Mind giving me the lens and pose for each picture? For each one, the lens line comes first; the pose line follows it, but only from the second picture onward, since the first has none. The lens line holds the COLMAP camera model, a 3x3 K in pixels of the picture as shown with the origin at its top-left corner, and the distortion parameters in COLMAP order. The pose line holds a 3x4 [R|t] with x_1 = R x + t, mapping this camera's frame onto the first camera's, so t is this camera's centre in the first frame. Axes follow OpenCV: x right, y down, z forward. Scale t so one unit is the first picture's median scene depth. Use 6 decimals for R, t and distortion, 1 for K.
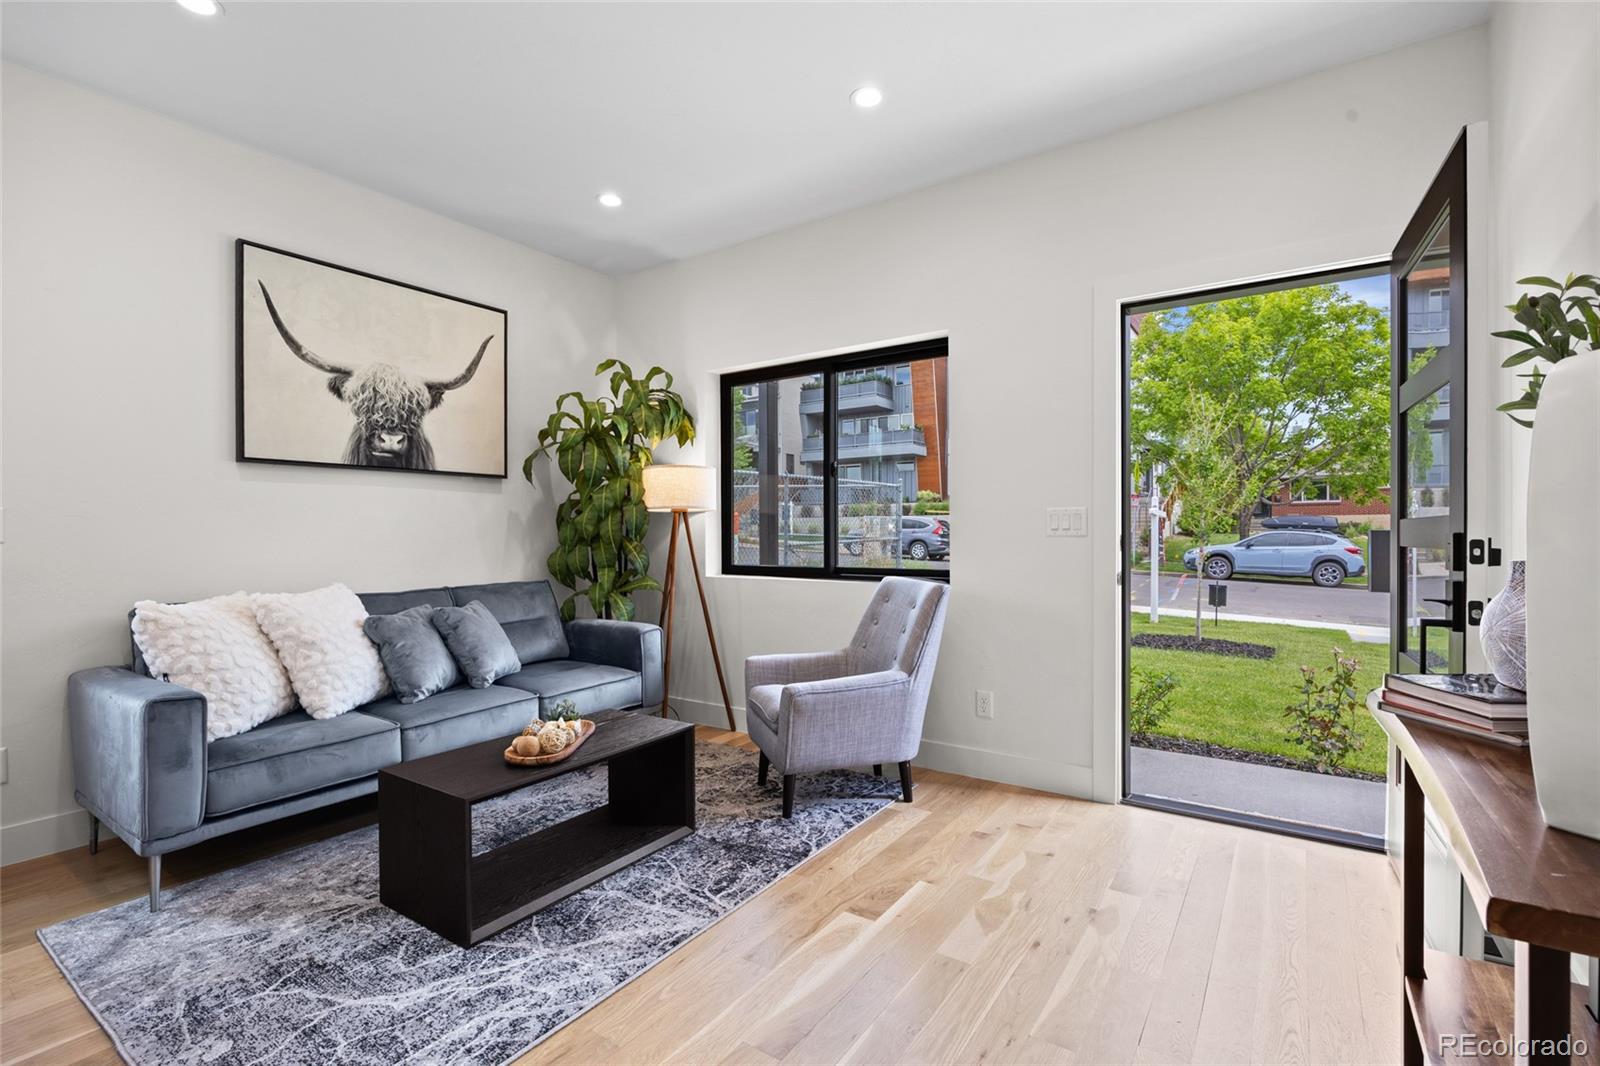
lens RADIAL K [[728.1, 0, 793.9], [0, 728.1, 533.6], [0, 0, 1]] dist [-0.013976, 0.000143]
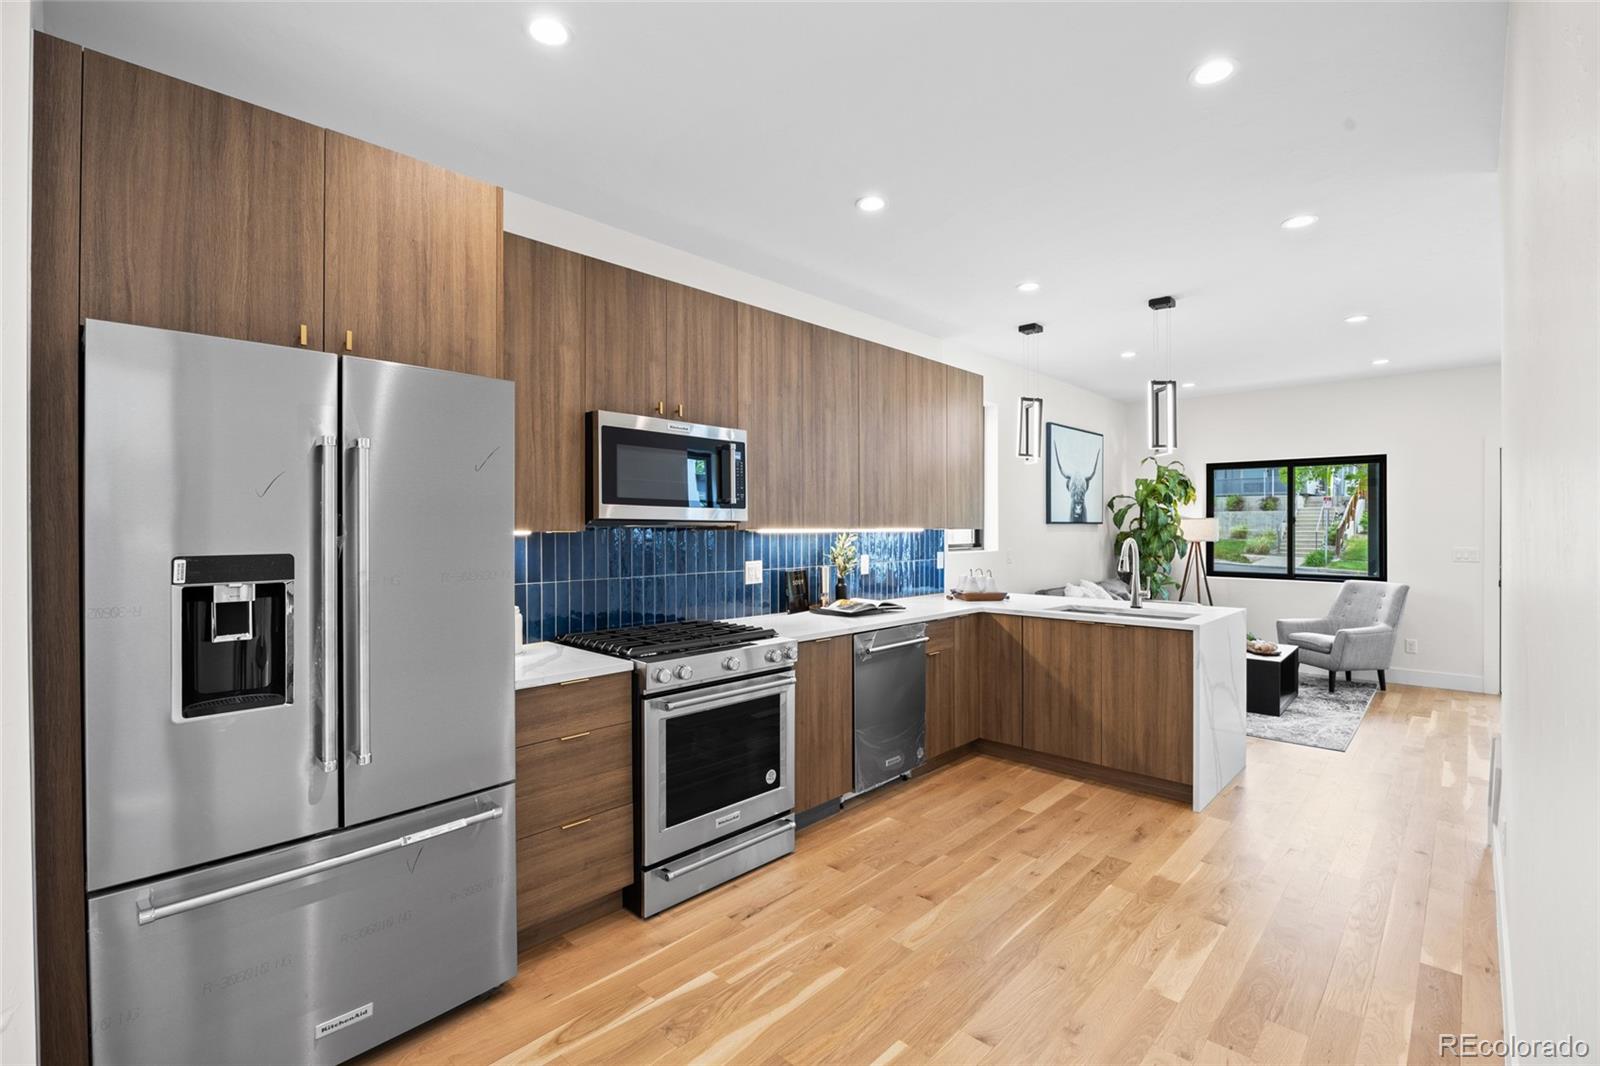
lens RADIAL K [[728.1, 0, 804.8], [0, 728.1, 528.8], [0, 0, 1]] dist [-0.013976, 0.000143]
pose [[0.988259, 0.005204, -0.152698, -0.955545], [-0.004911, 0.999985, 0.002295, -0.071129], [0.152708, -0.001518, 0.988270, -1.063452]]
